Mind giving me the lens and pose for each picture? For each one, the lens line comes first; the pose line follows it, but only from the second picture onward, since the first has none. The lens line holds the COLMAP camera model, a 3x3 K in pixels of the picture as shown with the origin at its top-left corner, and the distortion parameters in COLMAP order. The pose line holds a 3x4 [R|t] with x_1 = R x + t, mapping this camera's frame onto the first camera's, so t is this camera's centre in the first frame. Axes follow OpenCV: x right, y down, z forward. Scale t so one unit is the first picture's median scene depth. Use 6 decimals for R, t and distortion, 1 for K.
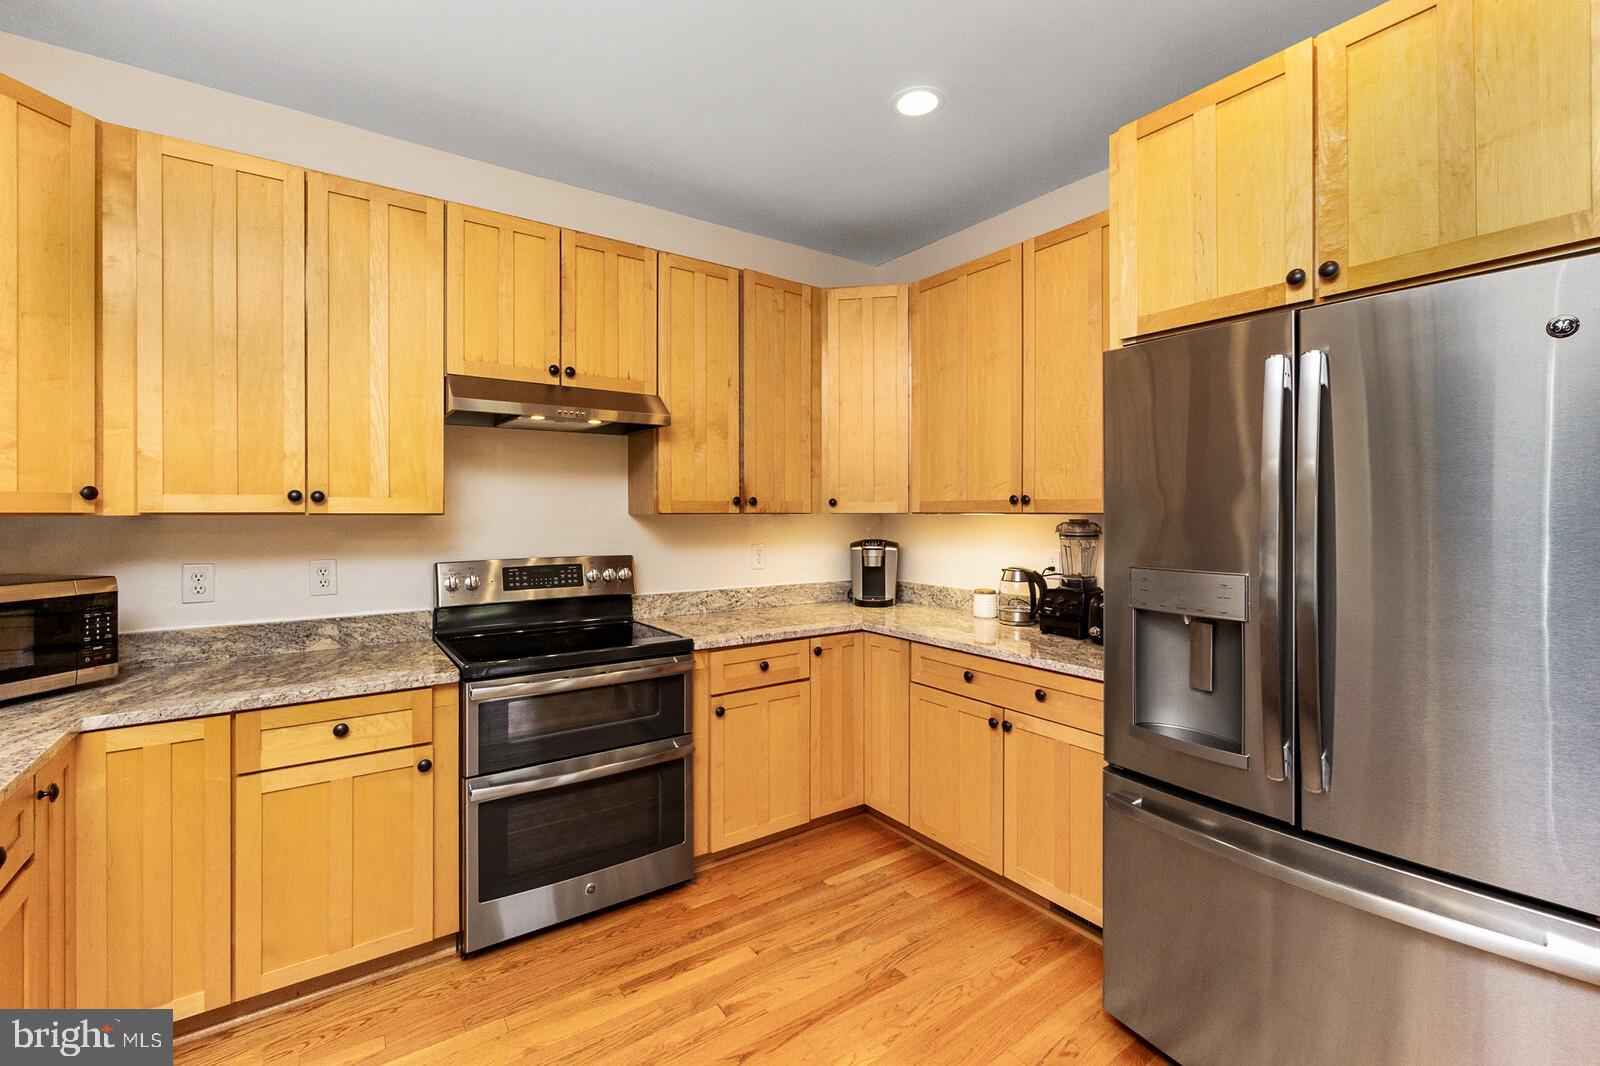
lens RADIAL K [[685.8, 0, 807.0], [0, 685.8, 516.0], [0, 0, 1]] dist [-0.010786, 0.001208]
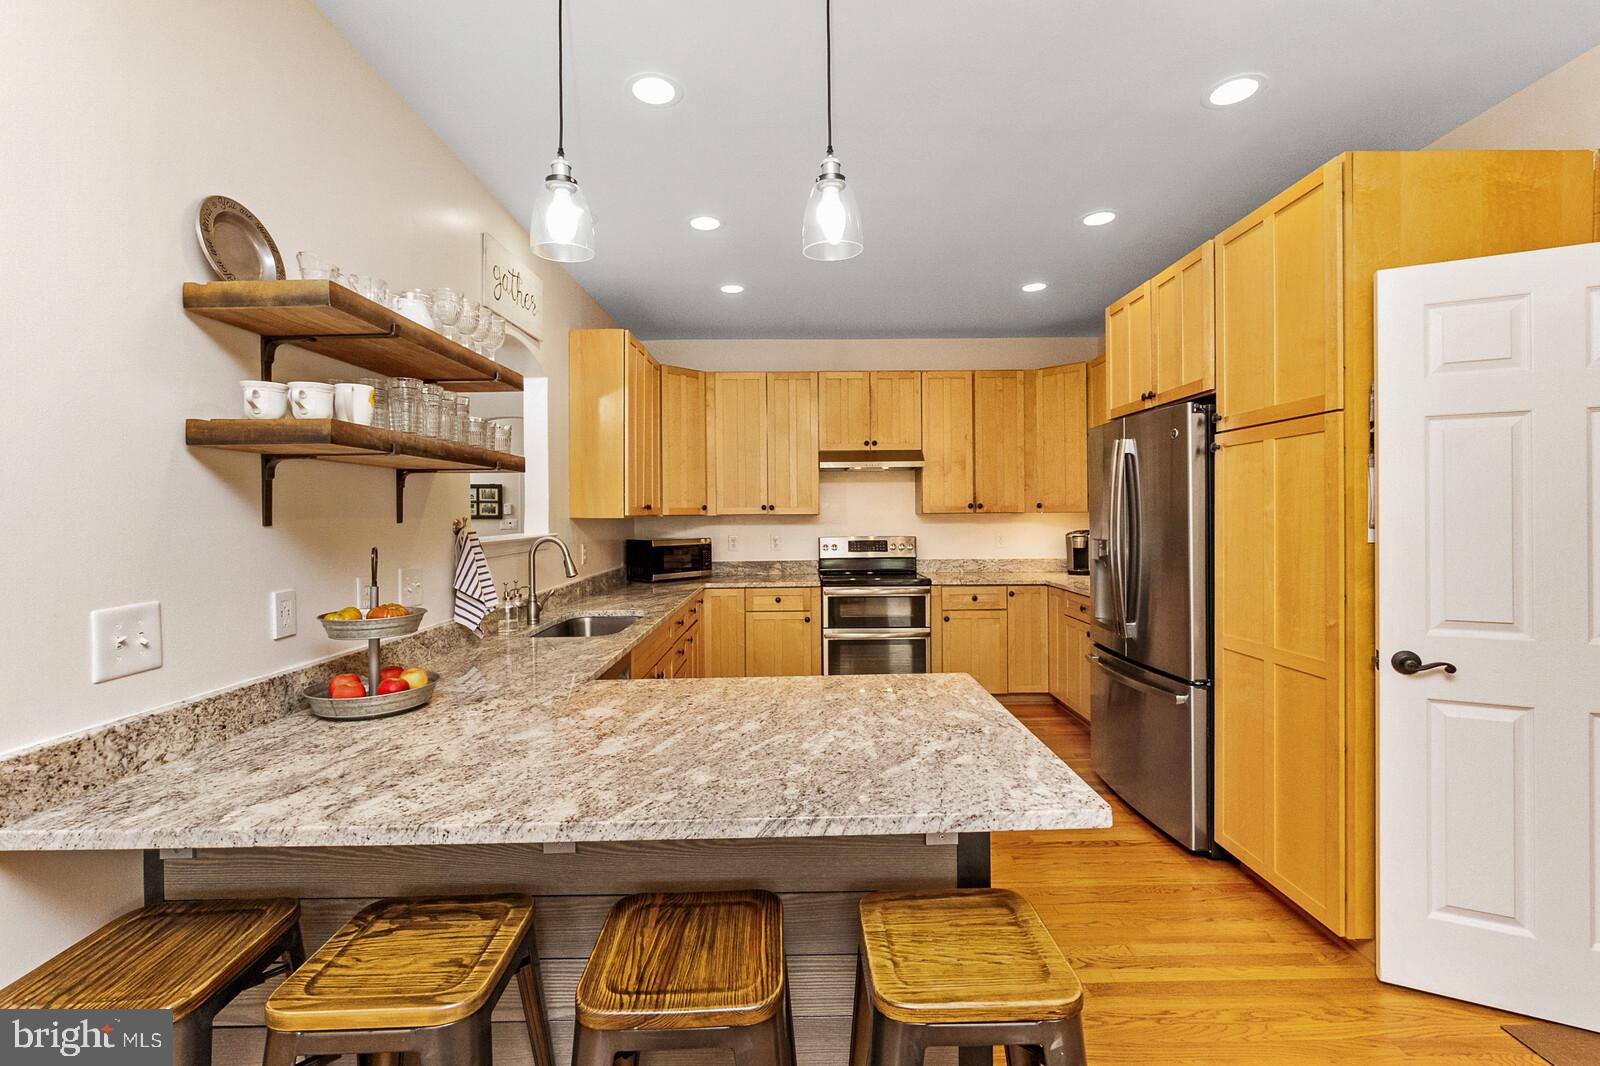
lens RADIAL K [[685.8, 0, 804.1], [0, 685.8, 530.4], [0, 0, 1]] dist [-0.010786, 0.001208]
pose [[0.819176, 0.007632, -0.573491, 0.689844], [0.004944, 0.999780, 0.020367, 0.004111], [0.573521, -0.019520, 0.818959, -0.828324]]
